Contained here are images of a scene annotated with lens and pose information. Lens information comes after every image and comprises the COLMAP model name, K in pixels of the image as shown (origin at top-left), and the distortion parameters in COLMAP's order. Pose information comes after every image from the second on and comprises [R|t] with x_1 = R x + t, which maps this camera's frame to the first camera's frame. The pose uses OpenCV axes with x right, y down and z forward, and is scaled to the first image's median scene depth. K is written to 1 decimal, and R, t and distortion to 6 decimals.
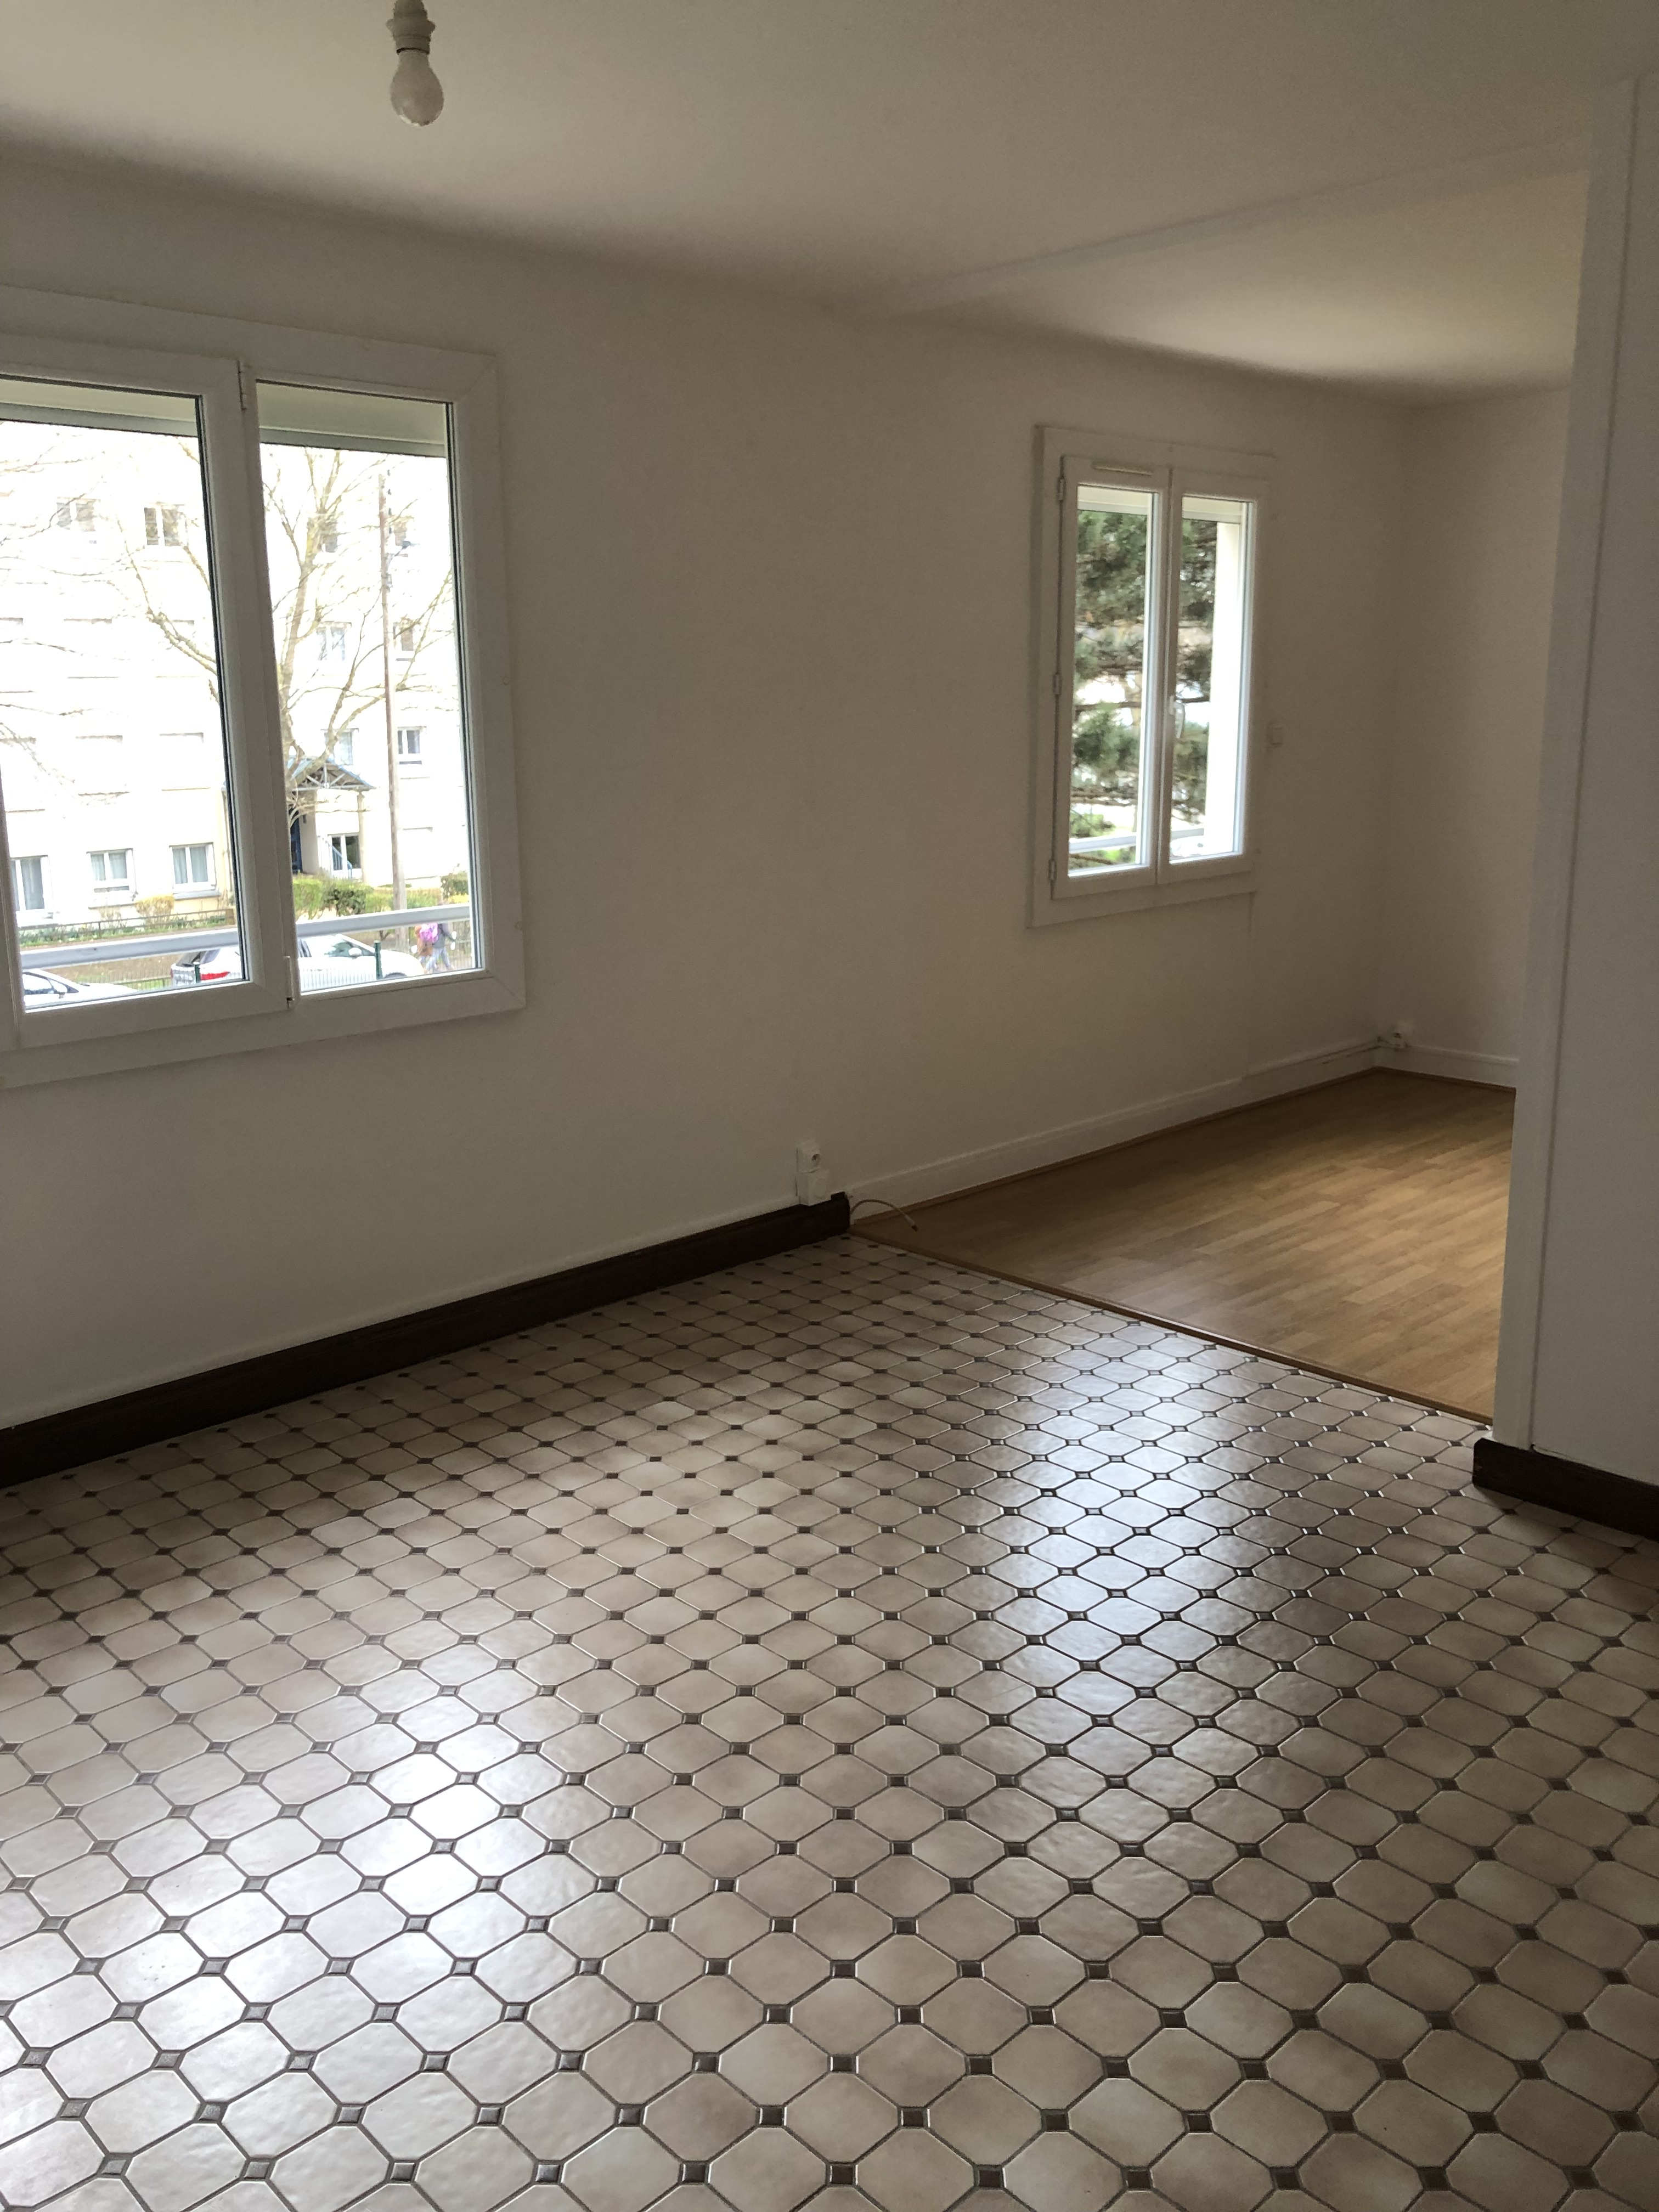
lens RADIAL K [[1816.0, 0, 829.5], [0, 1816.0, 1106.0], [0, 0, 1]] dist [-0.004307, -0.001999]
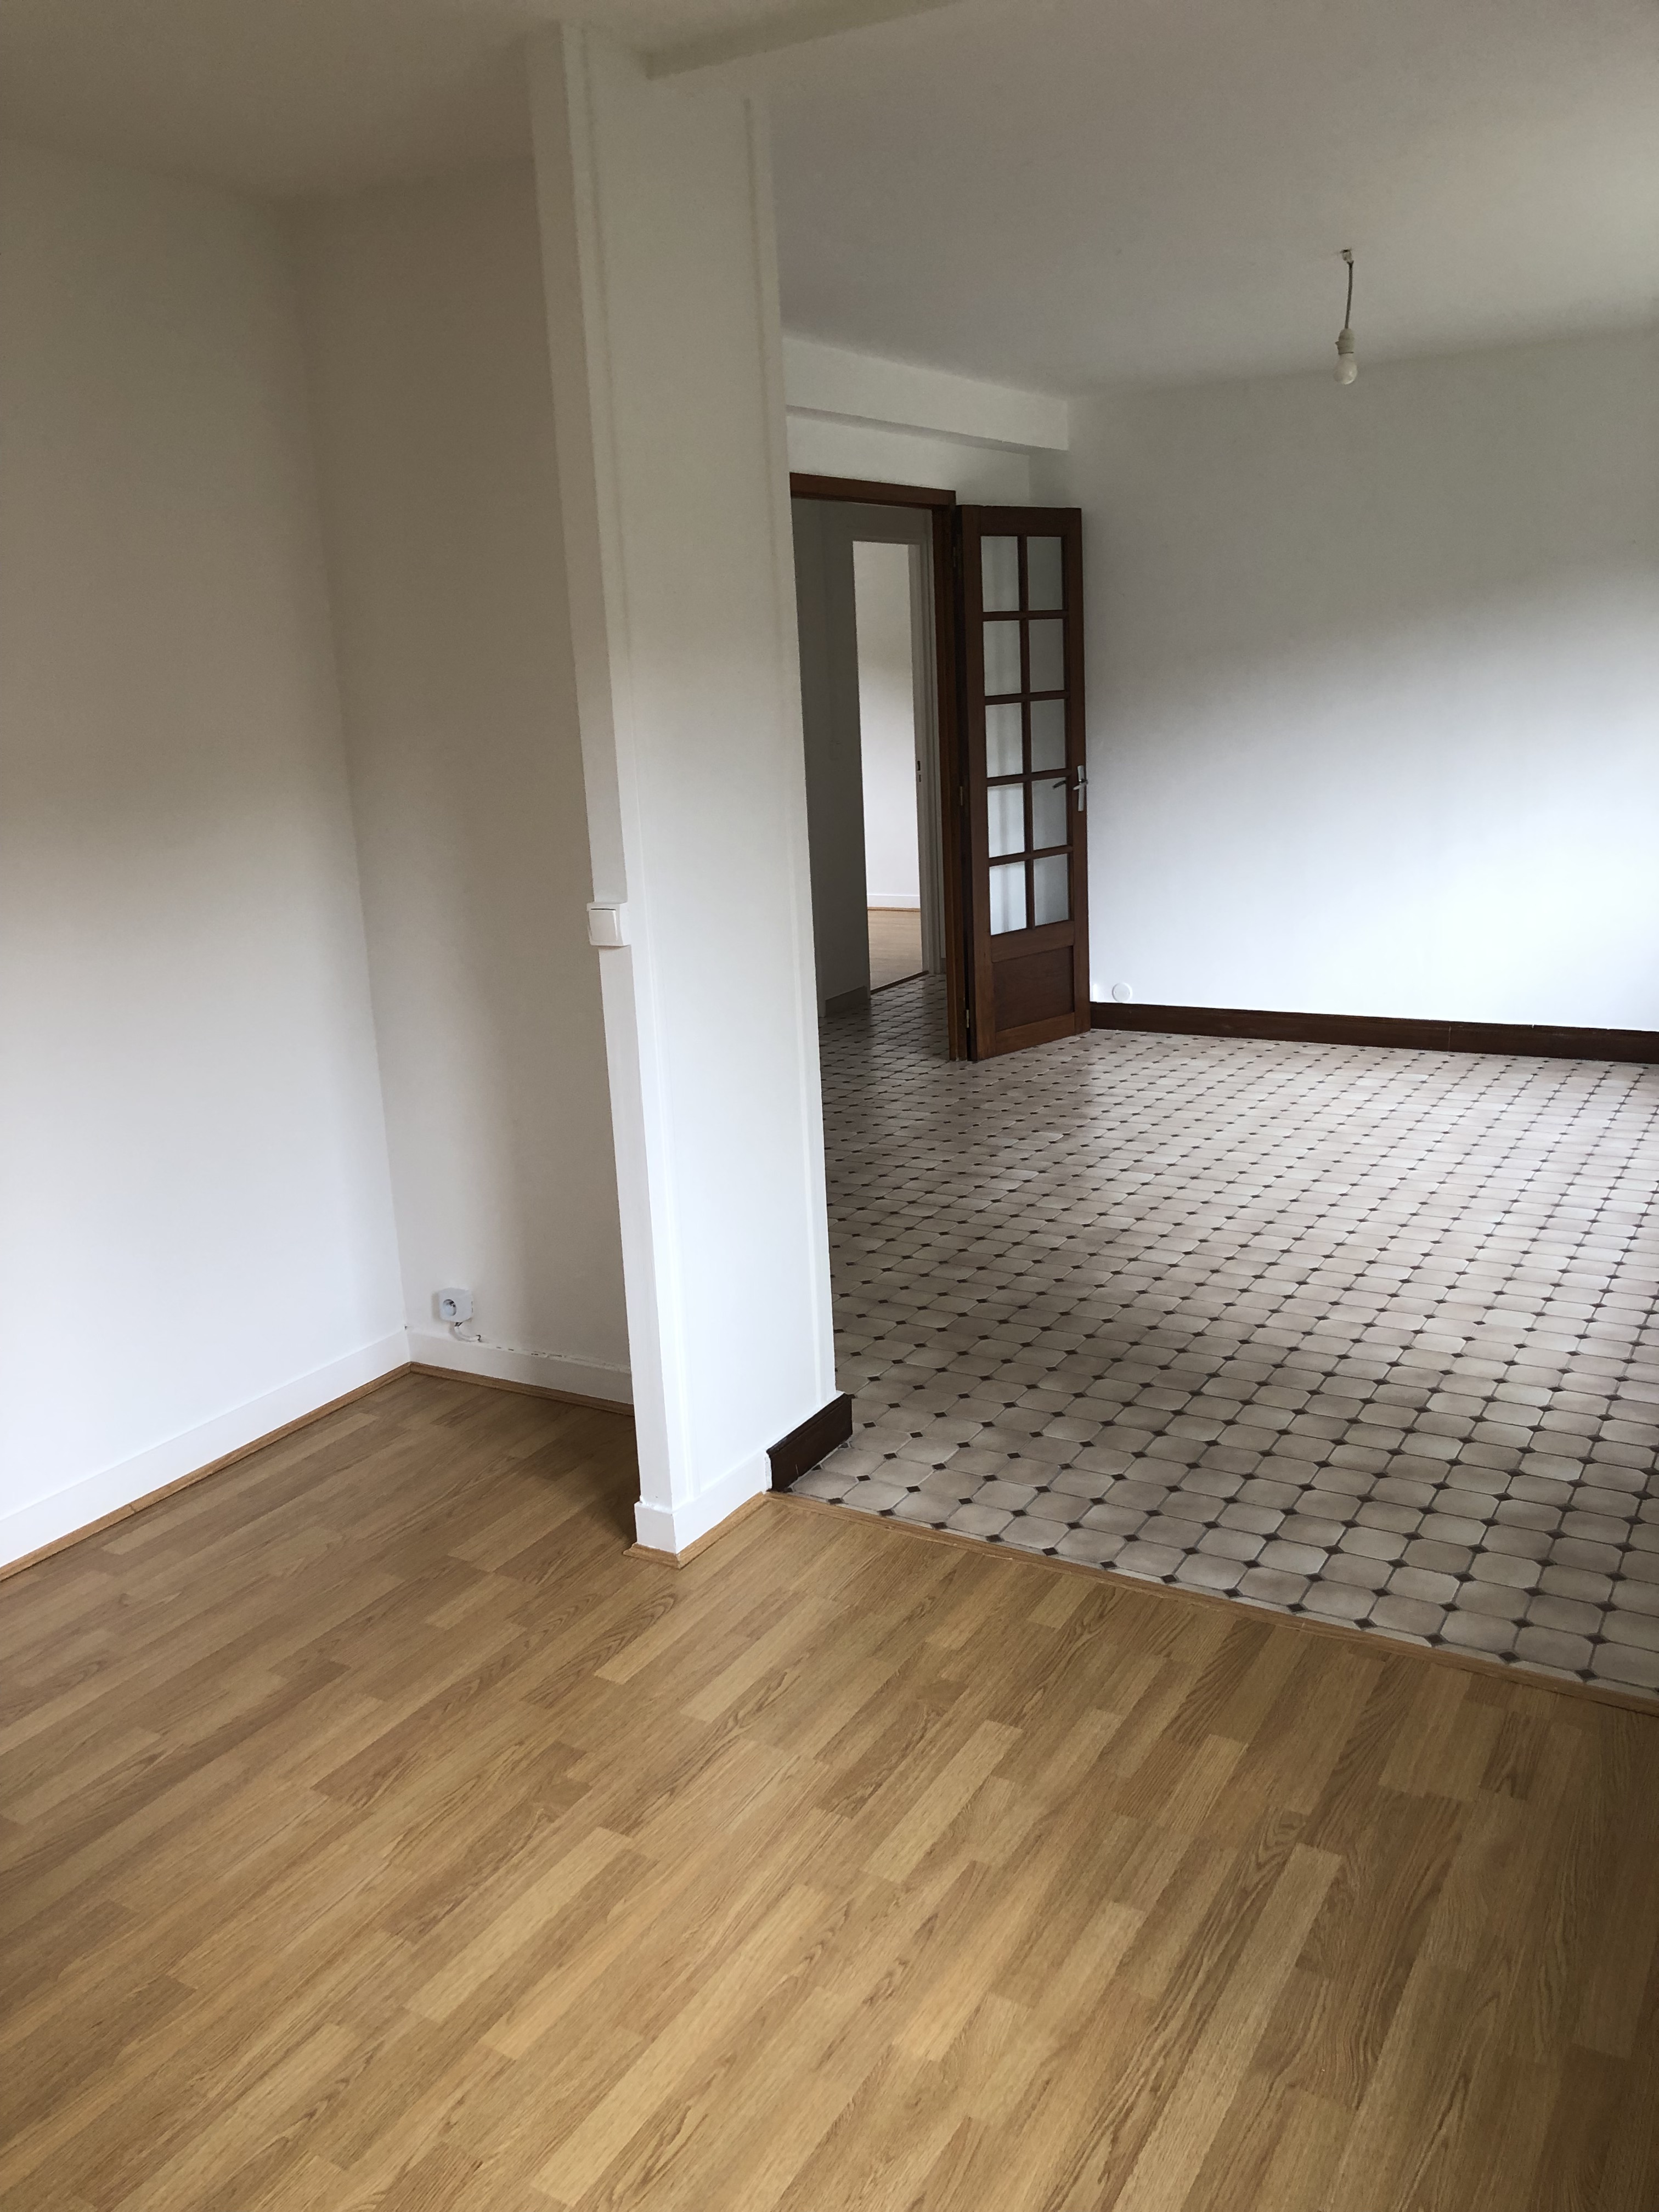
lens RADIAL K [[1816.0, 0, 829.5], [0, 1816.0, 1106.0], [0, 0, 1]] dist [-0.004307, -0.001999]
pose [[-0.963051, 0.125617, -0.238230, 0.593780], [0.004024, 0.891174, 0.453645, -0.446946], [0.269290, 0.435924, -0.858751, 1.818212]]
